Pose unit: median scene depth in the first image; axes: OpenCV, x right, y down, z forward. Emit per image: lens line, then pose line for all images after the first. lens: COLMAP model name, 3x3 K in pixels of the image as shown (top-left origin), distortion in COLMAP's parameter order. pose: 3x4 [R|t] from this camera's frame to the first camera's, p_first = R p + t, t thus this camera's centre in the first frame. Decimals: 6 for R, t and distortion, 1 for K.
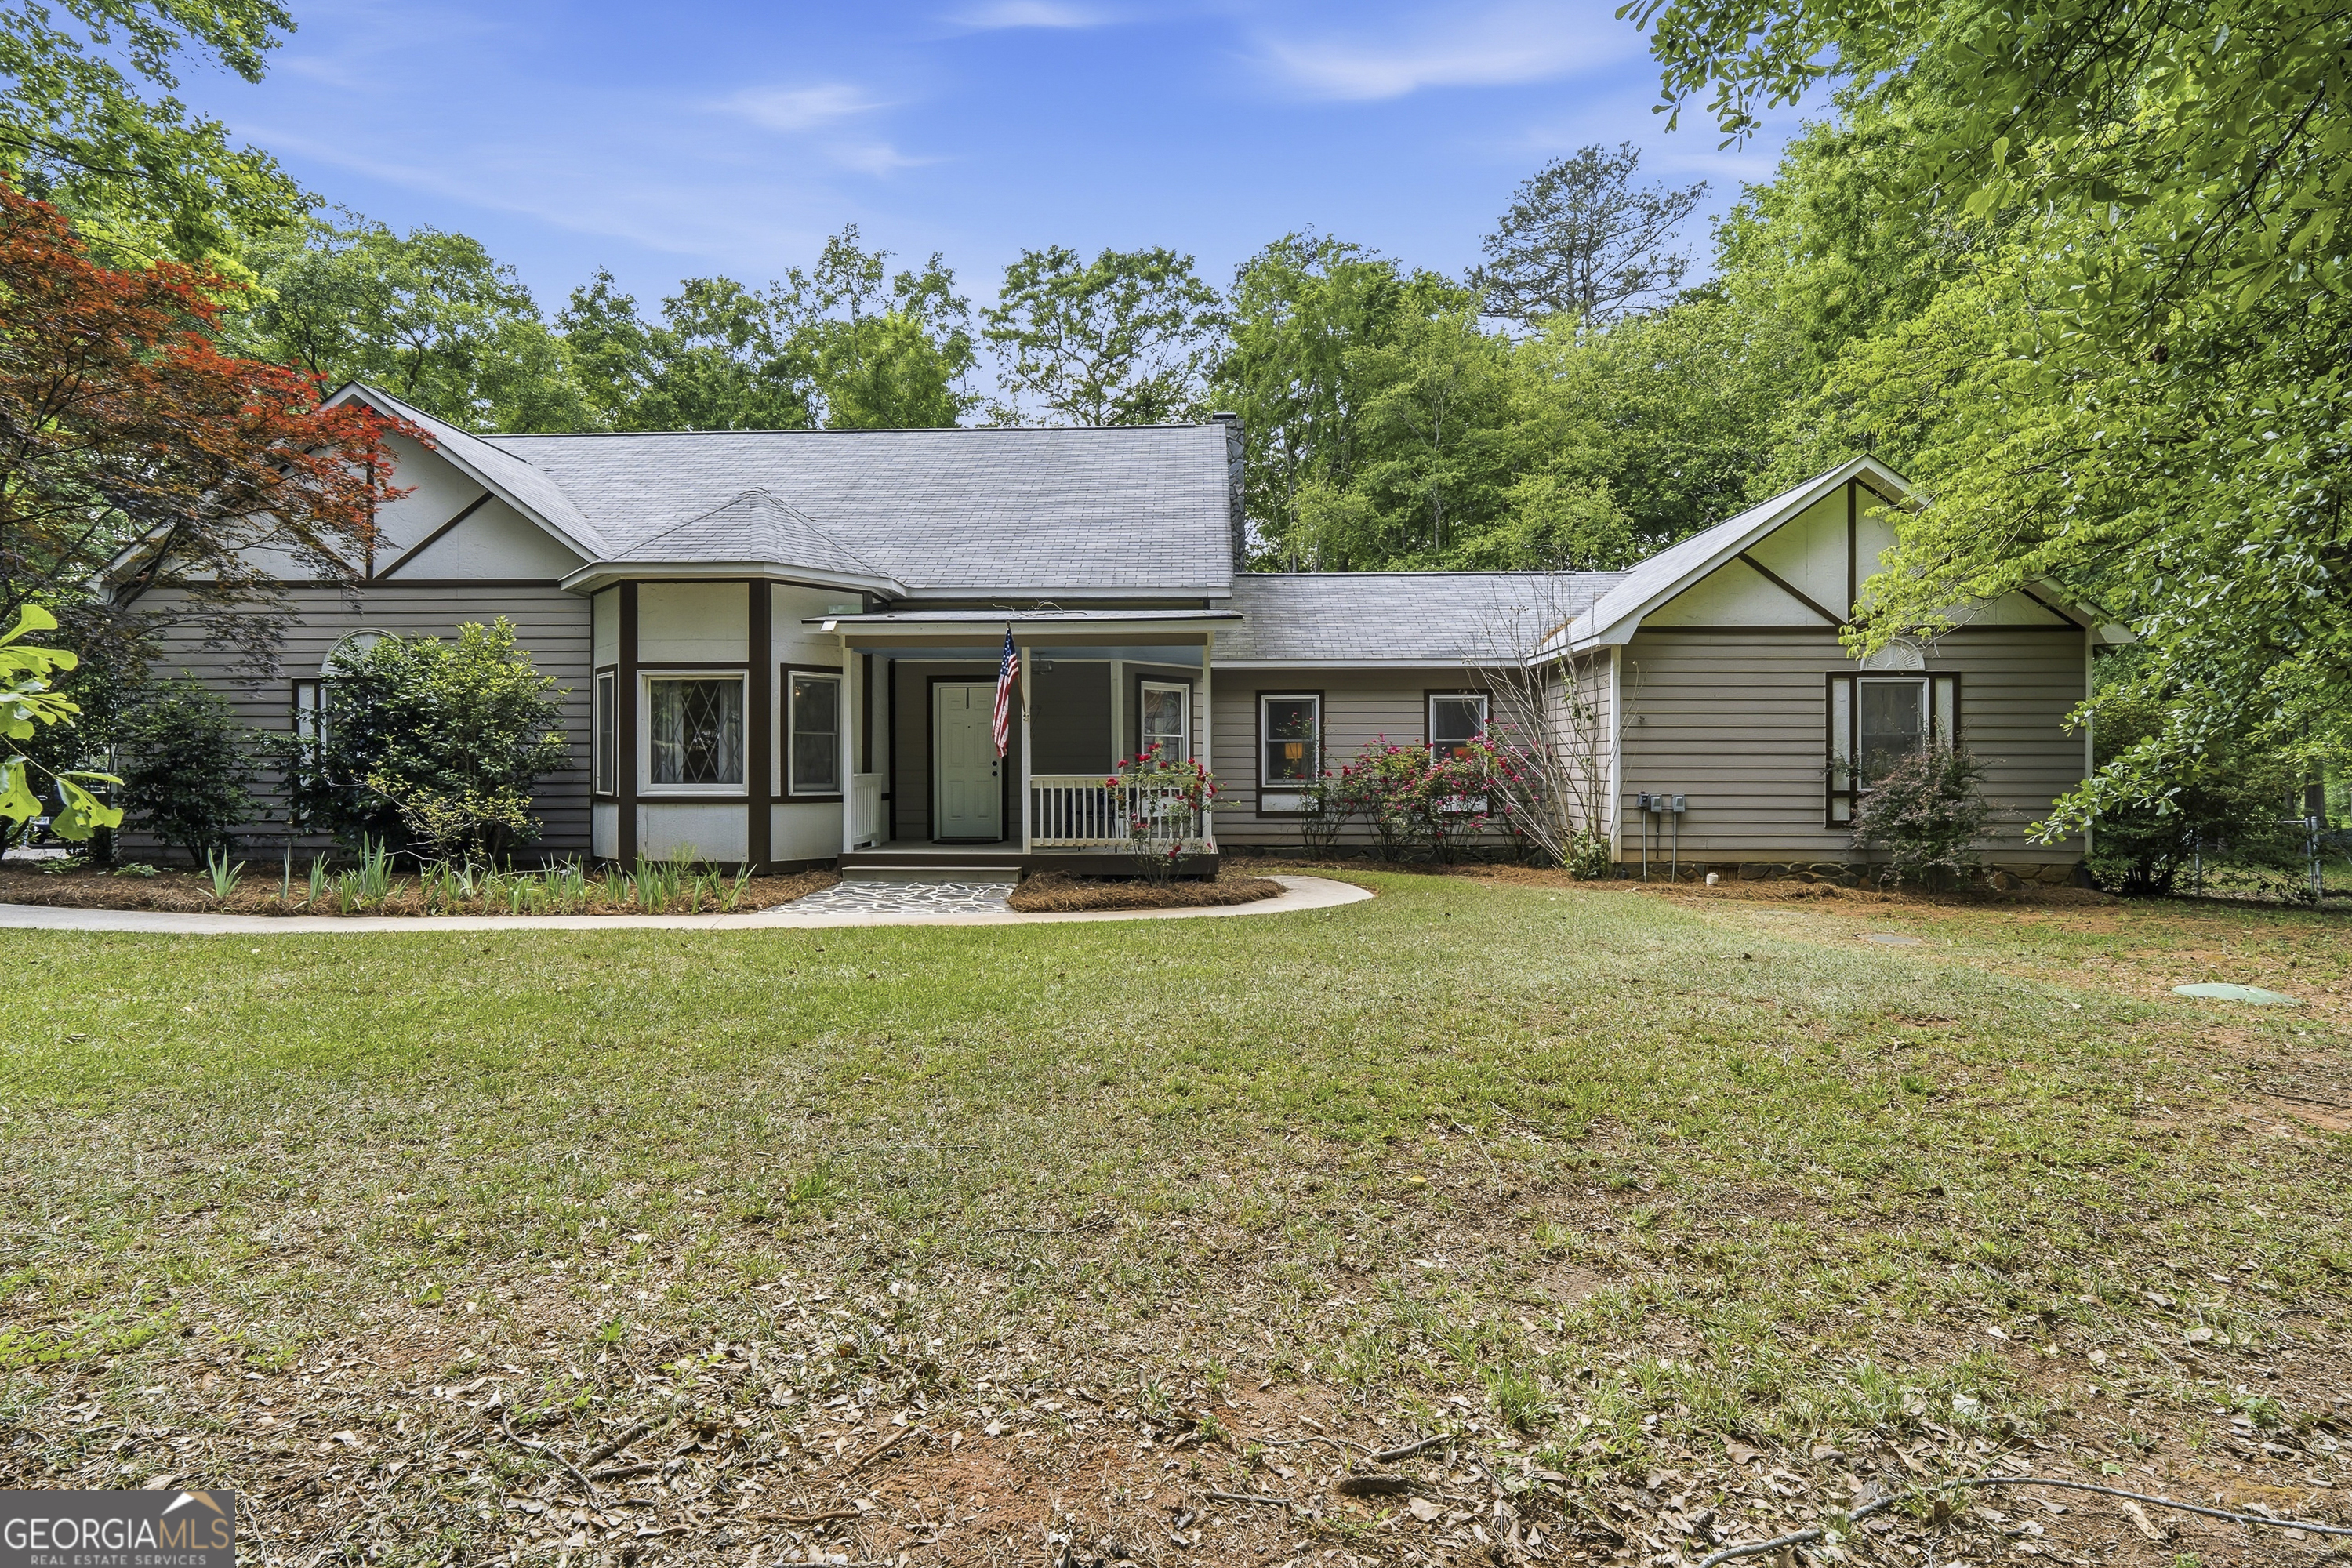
lens RADIAL K [[1066.2, 0, 1173.6], [0, 1066.2, 781.4], [0, 0, 1]] dist [-0.008611, 0.001077]
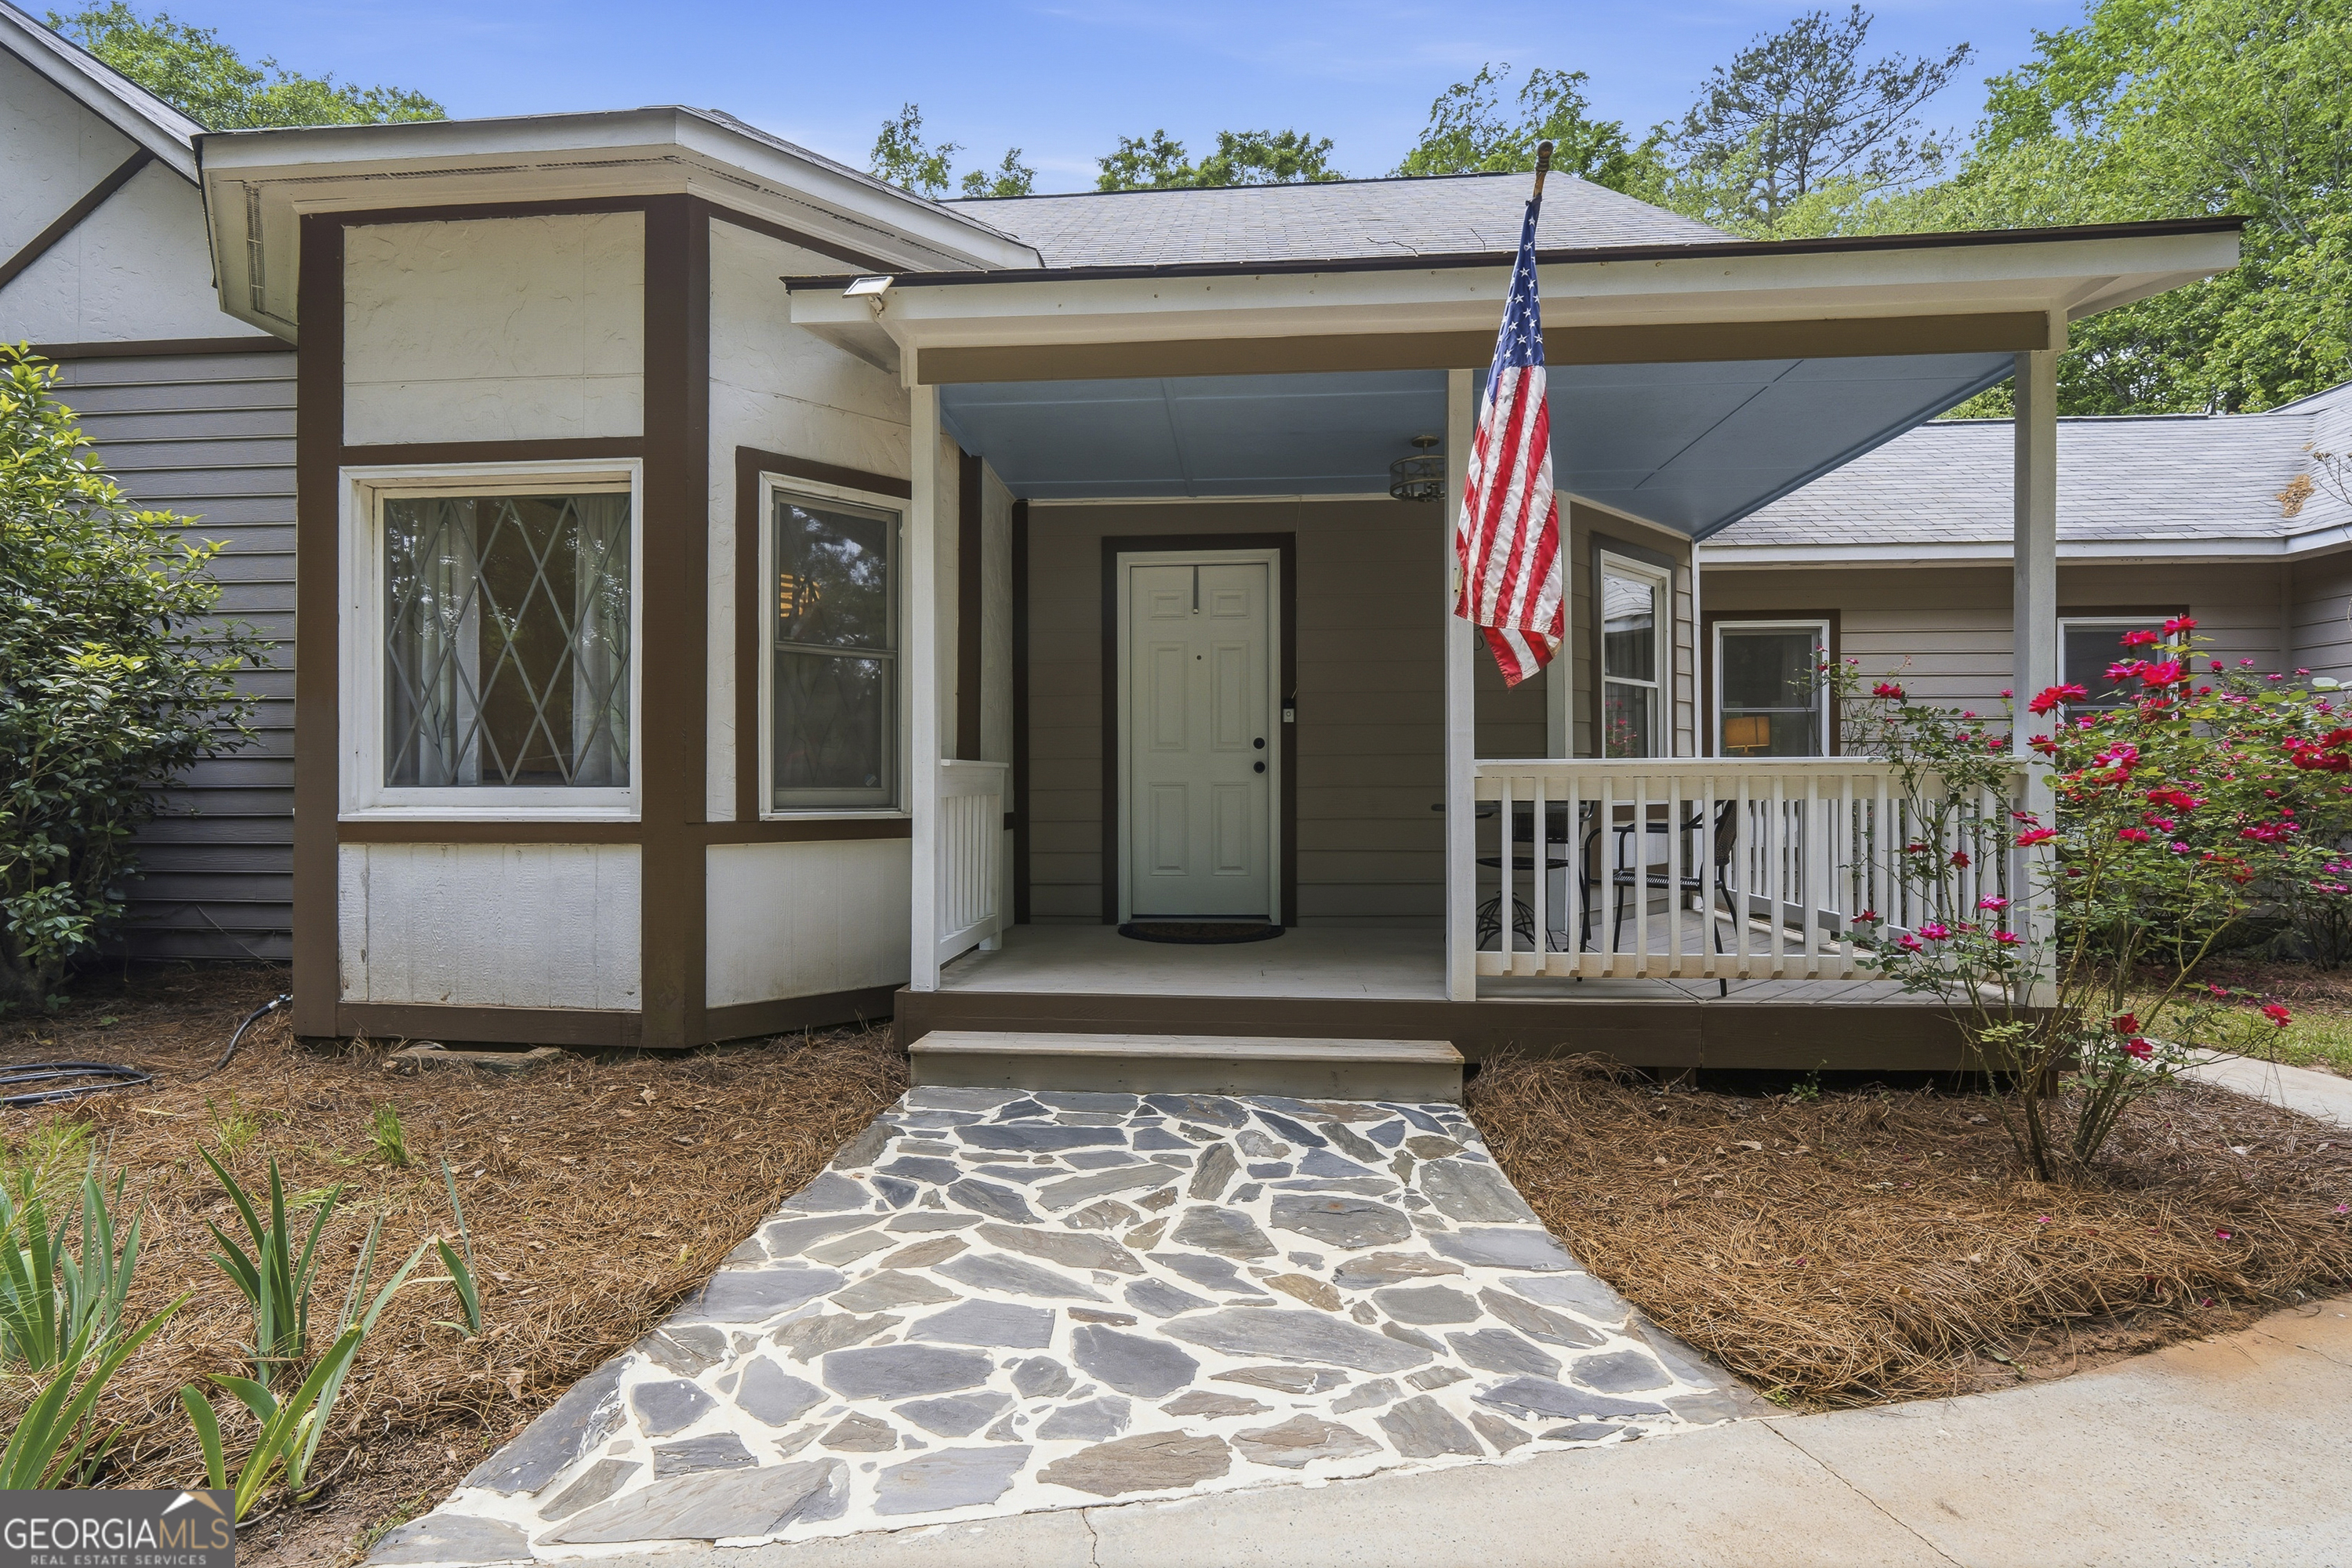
lens RADIAL K [[1066.2, 0, 1178.4], [0, 1066.2, 790.4], [0, 0, 1]] dist [-0.008611, 0.001077]
pose [[0.999070, 0.000247, -0.043117, -0.200830], [-0.000506, 0.999982, -0.005991, 0.005397], [0.043115, 0.006007, 0.999052, 0.634349]]
